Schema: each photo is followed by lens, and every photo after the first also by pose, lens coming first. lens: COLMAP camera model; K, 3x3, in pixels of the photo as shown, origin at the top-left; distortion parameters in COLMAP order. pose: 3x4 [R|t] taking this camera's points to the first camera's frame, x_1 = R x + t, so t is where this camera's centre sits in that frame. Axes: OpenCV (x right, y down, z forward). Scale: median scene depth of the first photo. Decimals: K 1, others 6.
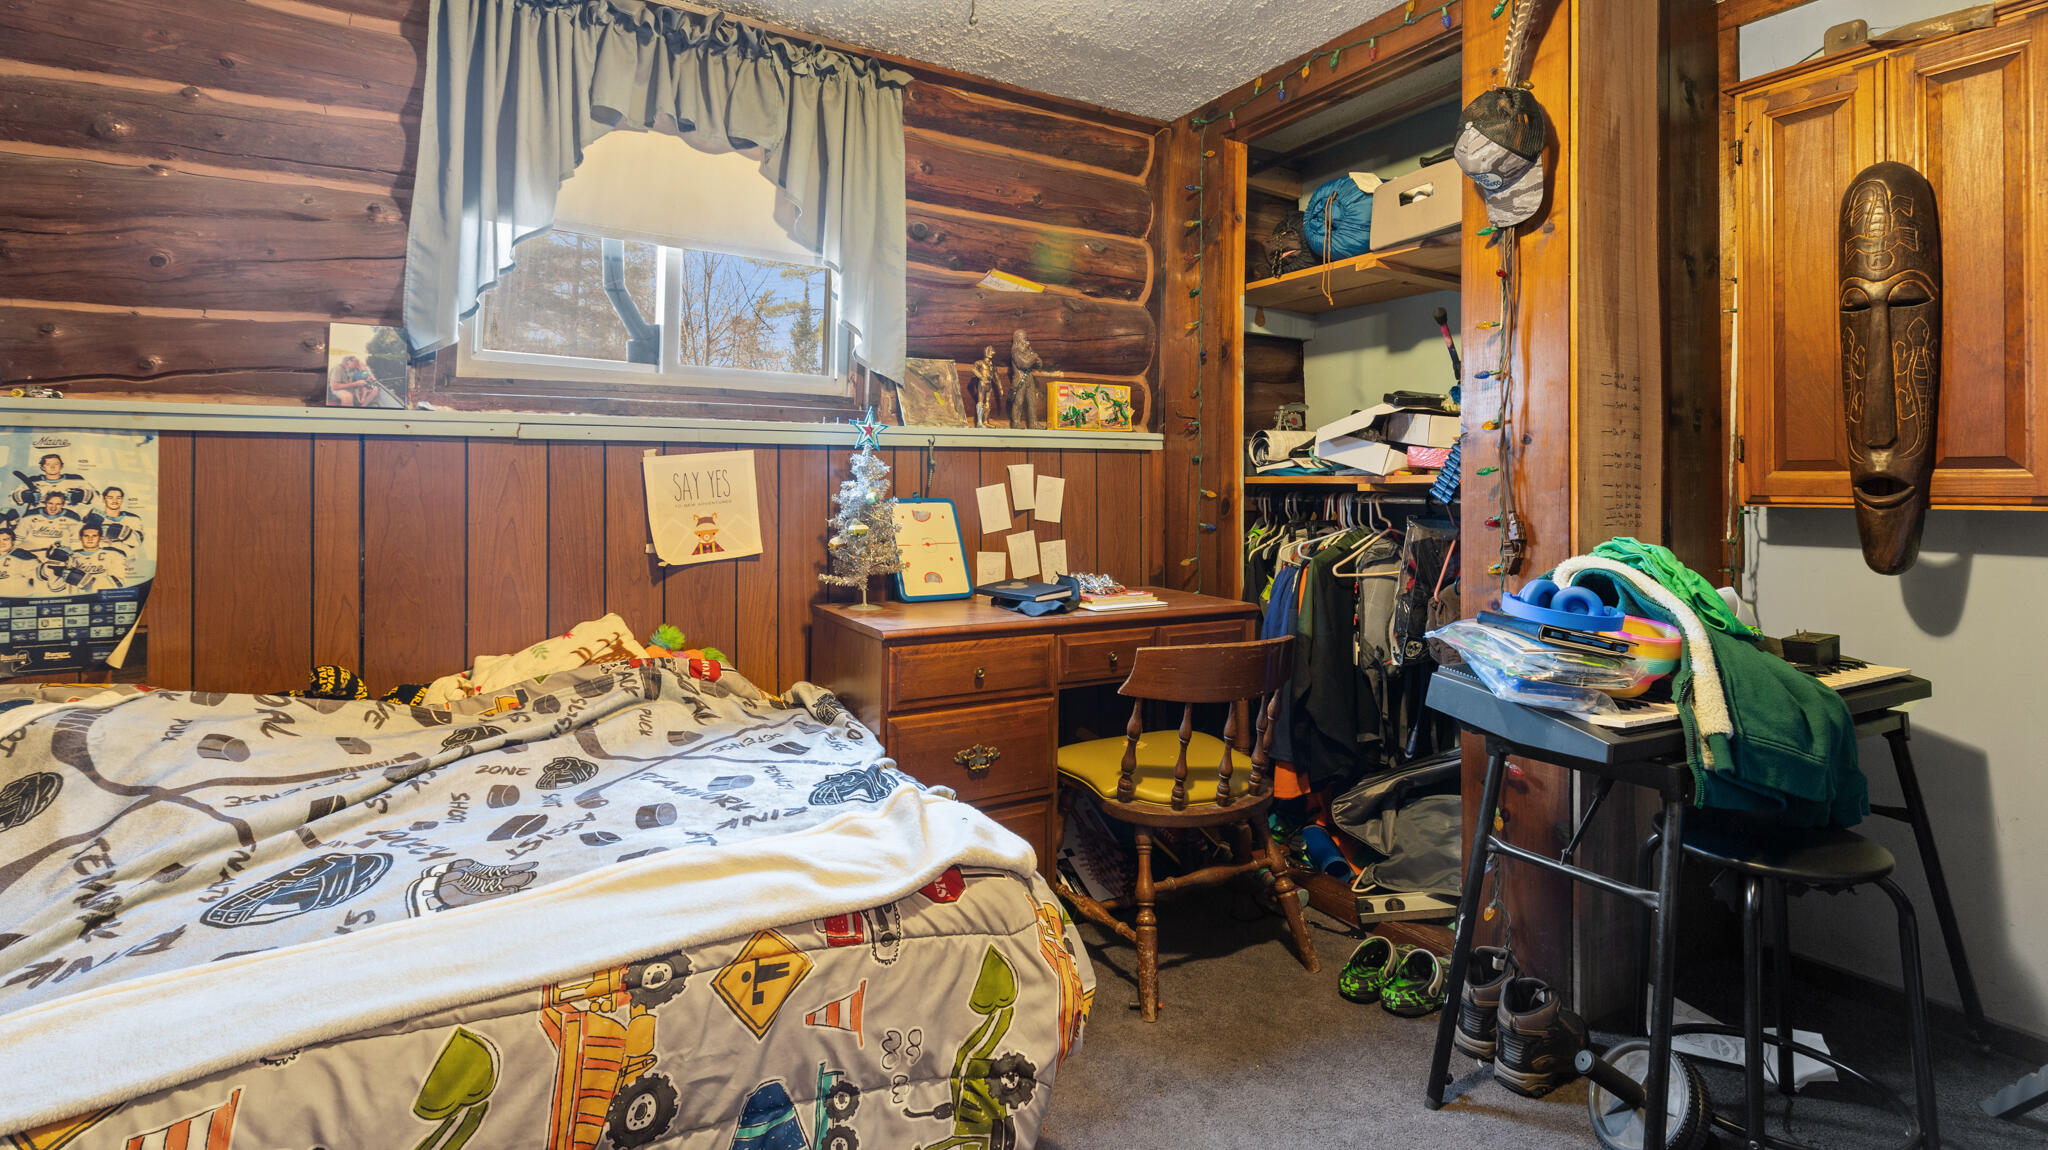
lens RADIAL K [[964.2, 0, 1062.8], [0, 964.2, 492.2], [0, 0, 1]] dist [0.005533, 0.000015]
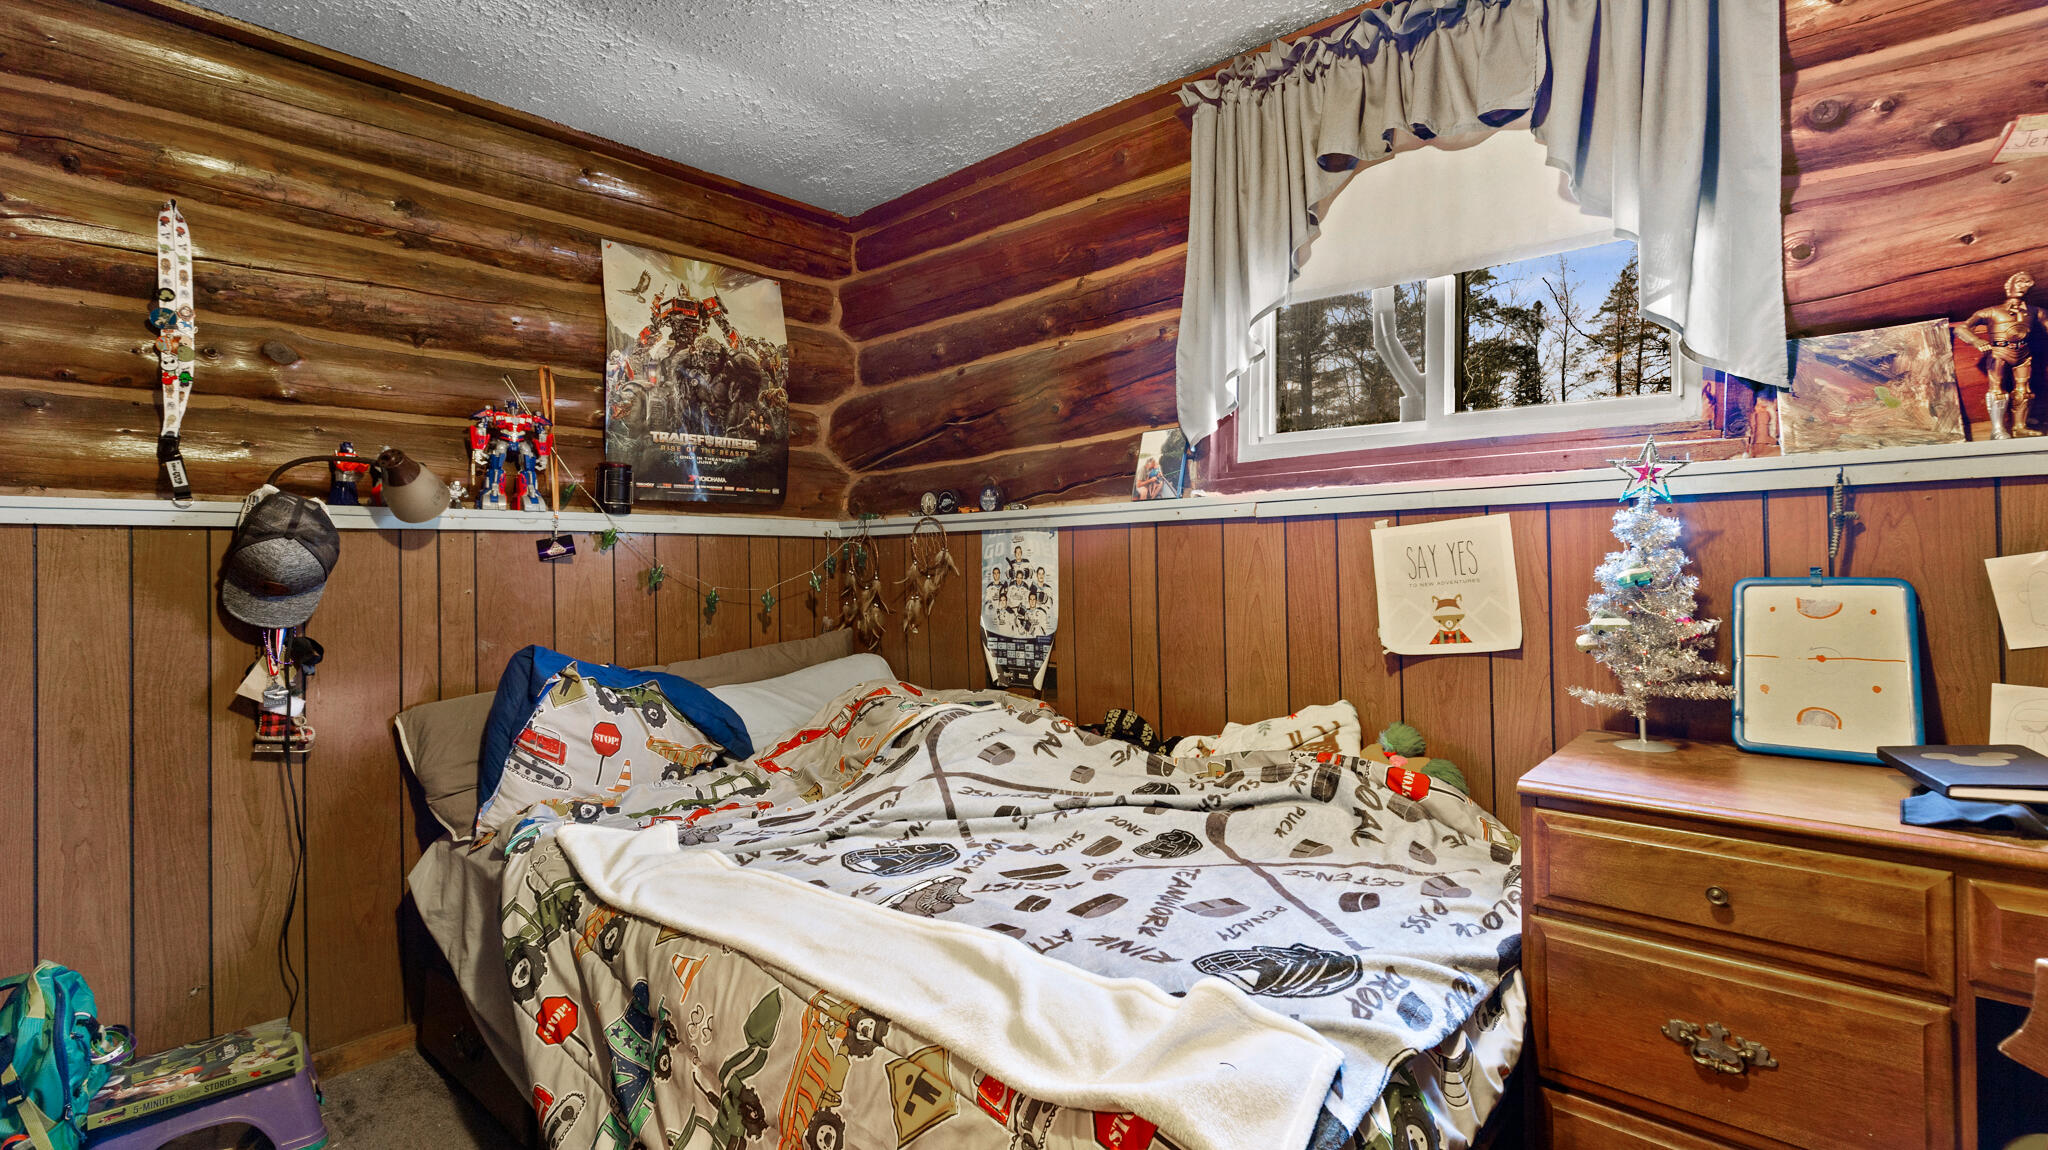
lens RADIAL K [[964.2, 0, 1026.5], [0, 964.2, 566.1], [0, 0, 1]] dist [0.005533, 0.000015]
pose [[0.260298, -0.000226, -0.965528, 0.389618], [0.010361, 0.999943, 0.002559, -0.009441], [0.965473, -0.010670, 0.260286, 0.527794]]
